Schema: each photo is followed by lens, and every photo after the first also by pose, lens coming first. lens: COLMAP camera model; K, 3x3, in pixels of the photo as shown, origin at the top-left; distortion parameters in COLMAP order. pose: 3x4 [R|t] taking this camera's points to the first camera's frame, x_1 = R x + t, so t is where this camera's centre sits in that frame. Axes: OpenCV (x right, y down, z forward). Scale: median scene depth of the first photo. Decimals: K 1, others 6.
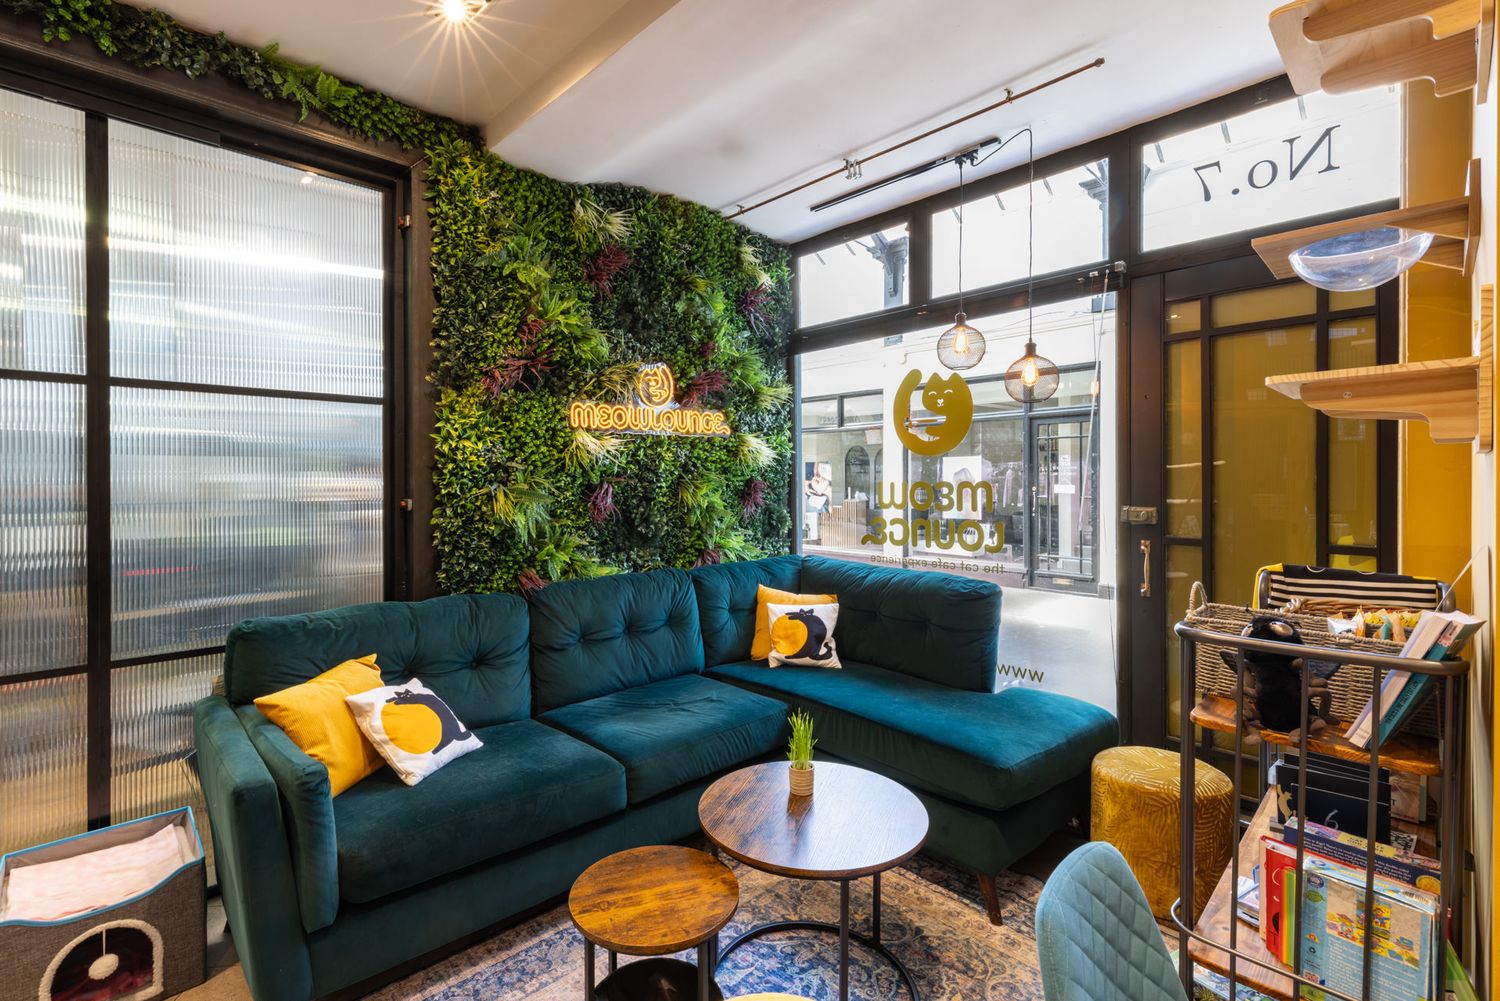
lens RADIAL K [[693.5, 0, 723.9], [0, 693.5, 485.1], [0, 0, 1]] dist [0.002092, 0.000099]
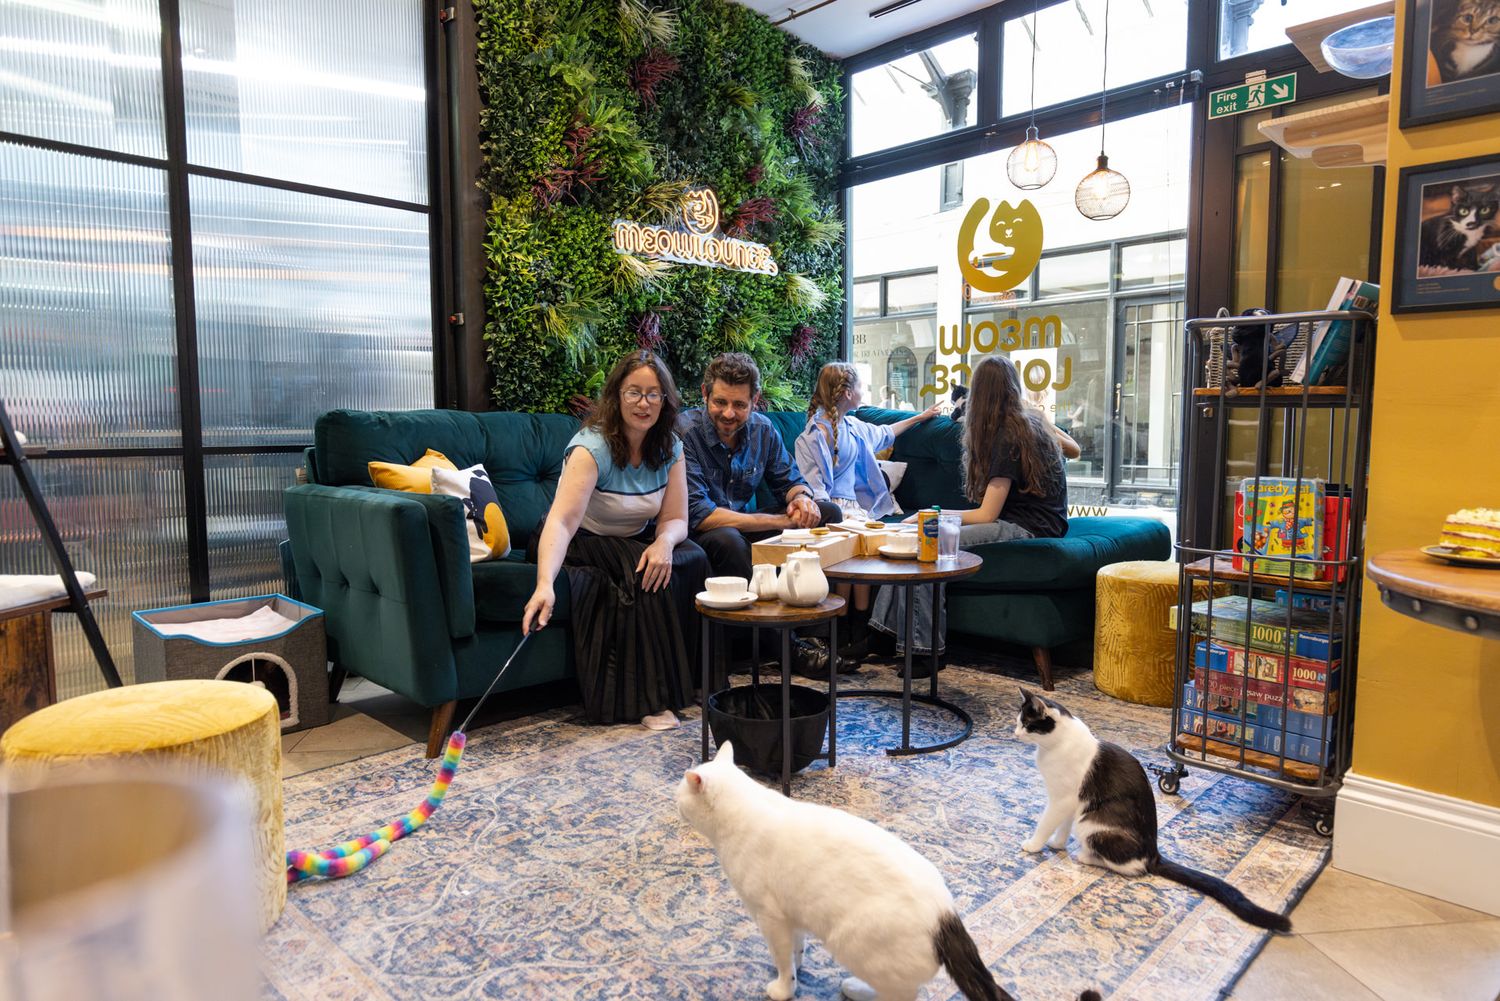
lens RADIAL K [[932.1, 0, 750.0], [0, 932.1, 500.5], [0, 0, 1]] dist [-0.003552, 0.000010]
pose [[0.999381, -0.001858, 0.035126, -0.086853], [-0.000969, 0.996771, 0.080285, 0.155546], [-0.035162, -0.080270, 0.996153, -0.286472]]
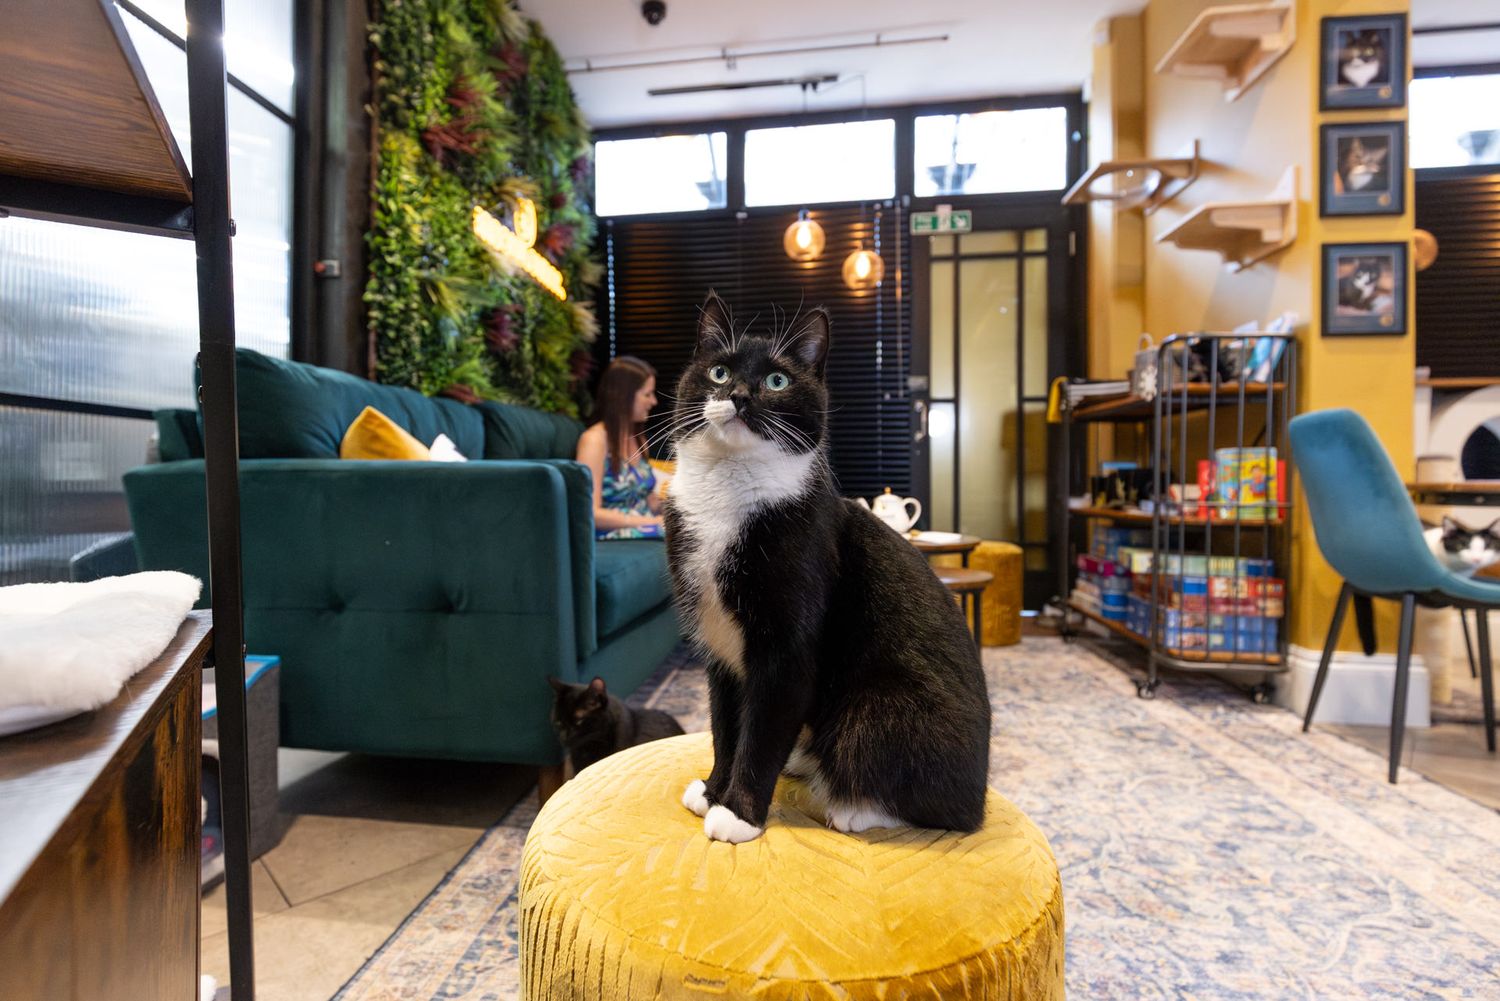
lens RADIAL K [[718.6, 0, 718.9], [0, 718.6, 480.4], [0, 0, 1]] dist [-0.002010, -0.000529]
pose [[0.781019, 0.013976, 0.624351, -0.540801], [-0.004656, 0.999852, -0.016557, 0.237104], [-0.624490, 0.010024, 0.780968, 0.124615]]
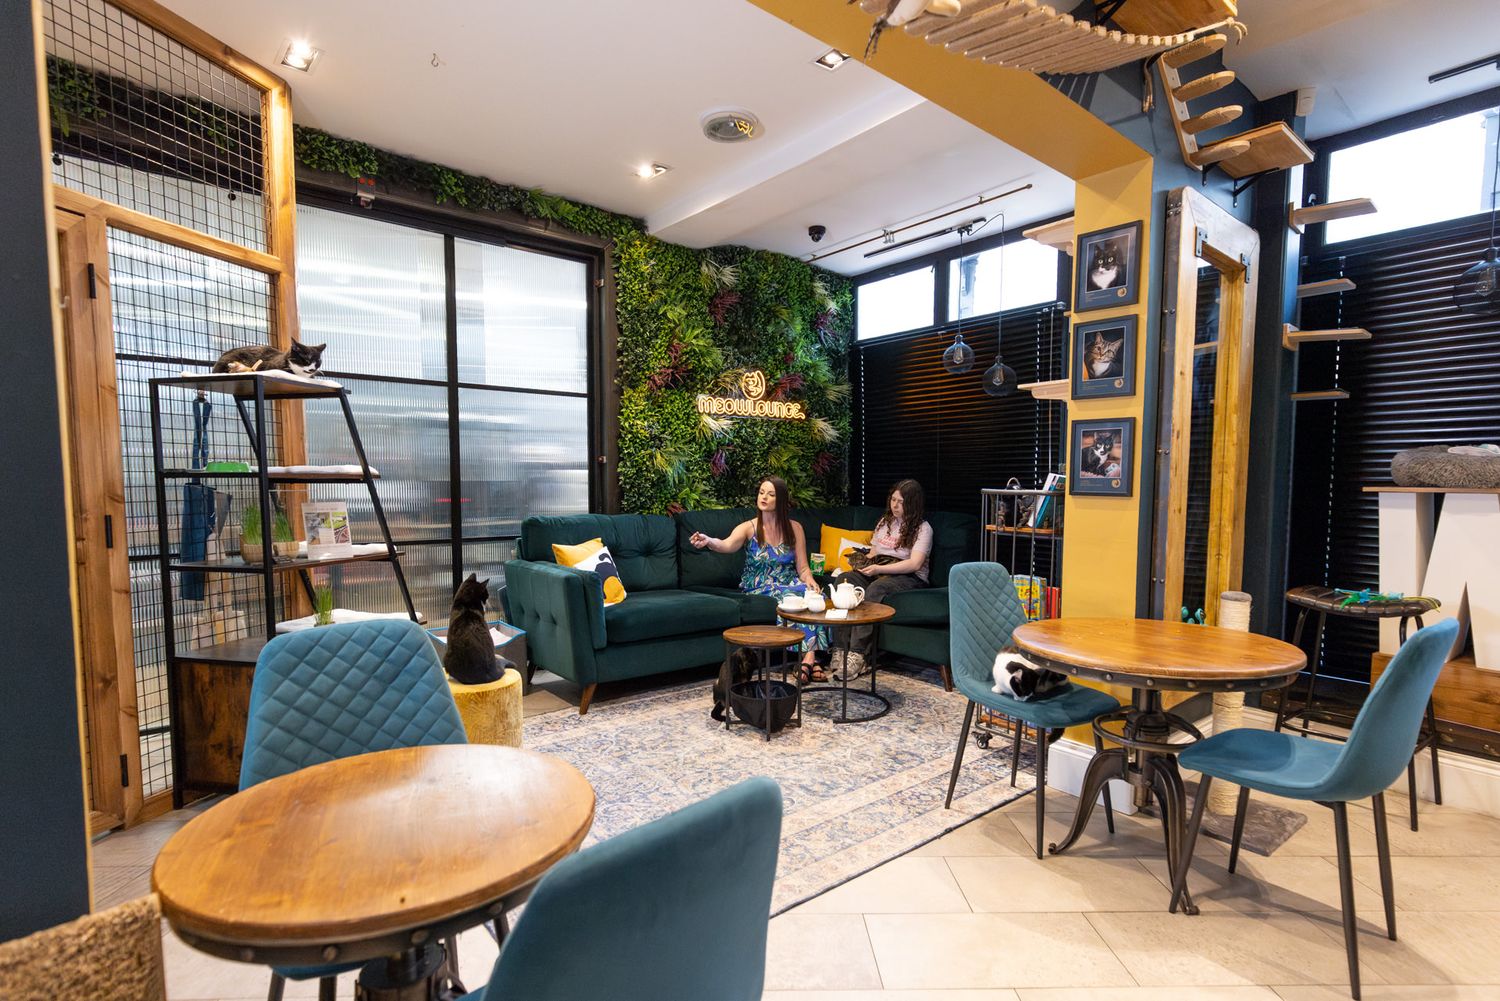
lens RADIAL K [[737.4, 0, 757.5], [0, 737.4, 527.0], [0, 0, 1]] dist [-0.002592, -0.000074]
pose [[0.997523, 0.010463, -0.069558, 0.024493], [-0.006407, 0.998280, 0.058275, 0.073502], [0.070048, -0.057685, 0.995874, -0.629399]]
